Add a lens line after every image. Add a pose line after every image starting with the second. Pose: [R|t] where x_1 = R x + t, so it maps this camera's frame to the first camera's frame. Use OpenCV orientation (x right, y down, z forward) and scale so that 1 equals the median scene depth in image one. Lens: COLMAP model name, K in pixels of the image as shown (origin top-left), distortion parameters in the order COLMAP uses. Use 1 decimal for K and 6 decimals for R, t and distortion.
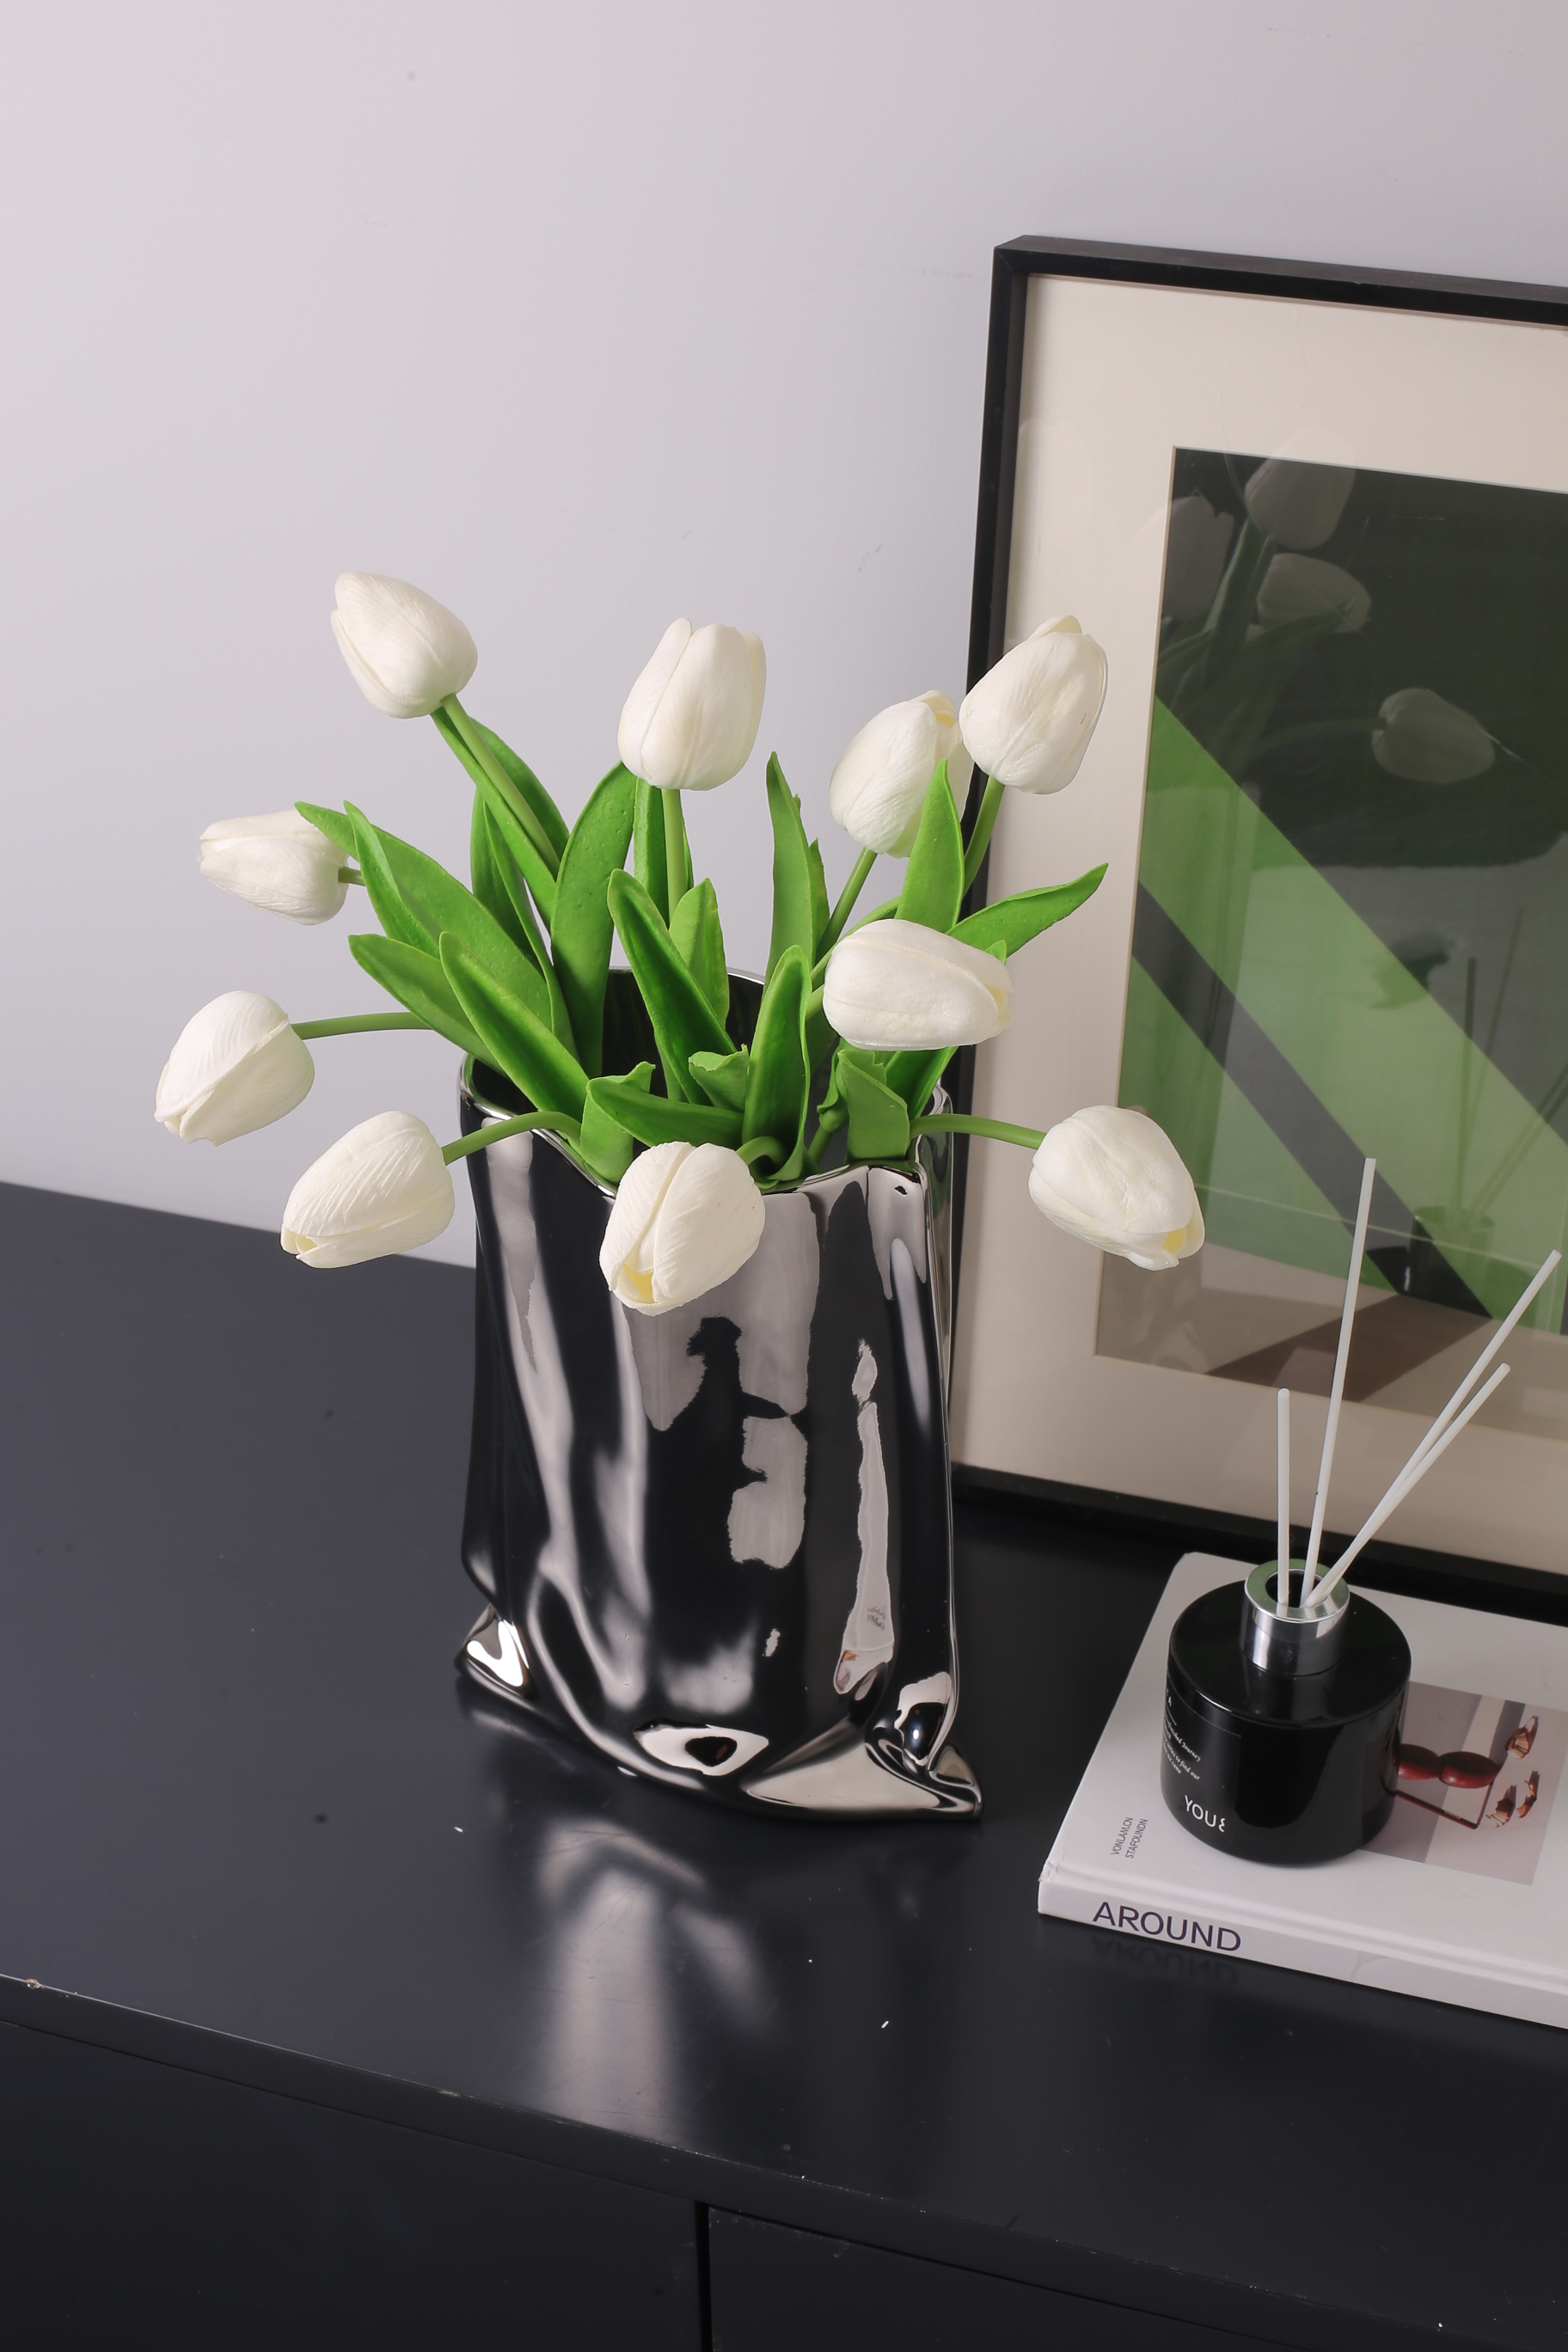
lens RADIAL K [[3367.1, 0, 784.0], [0, 3367.1, 1176.0], [0, 0, 1]] dist [0.004048, -1.606377]
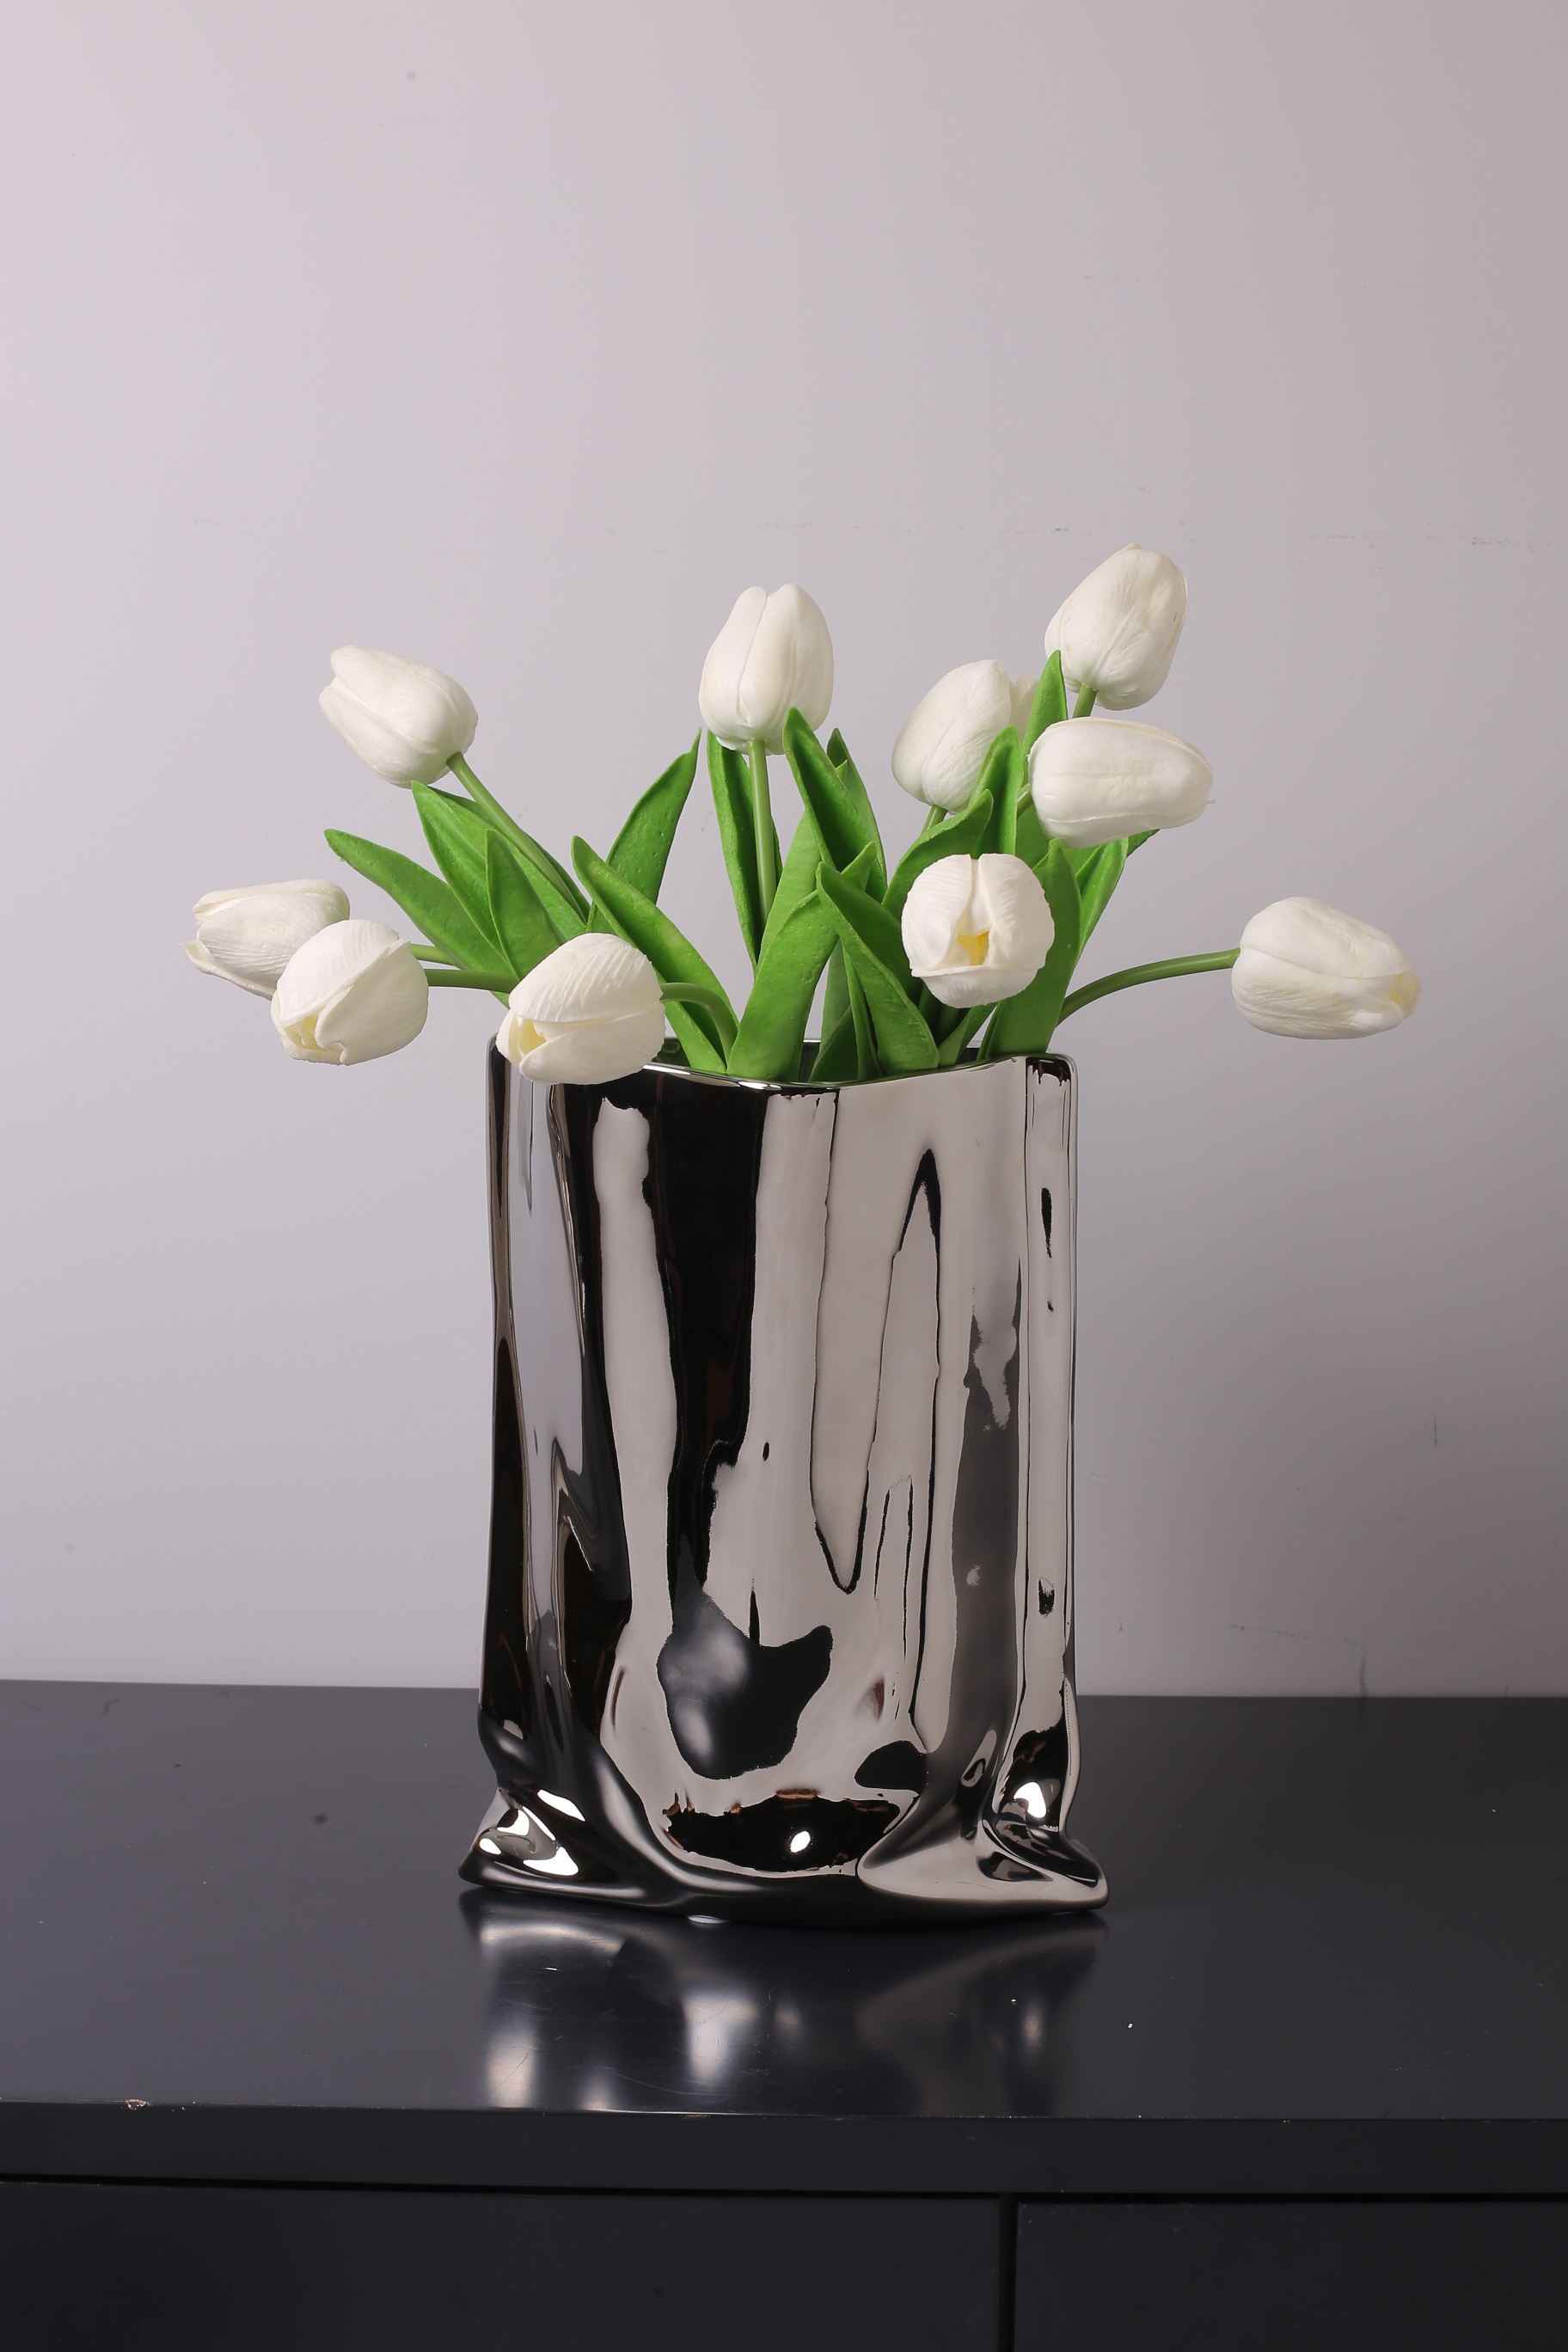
lens RADIAL K [[3330.6, 0, 784.0], [0, 3330.6, 1176.0], [0, 0, 1]] dist [-0.016712, -1.476600]
pose [[0.951250, -0.019794, 0.307786, -0.338615], [0.143444, 0.911832, -0.384690, 0.392109], [-0.273035, 0.410086, 0.870219, 0.185346]]
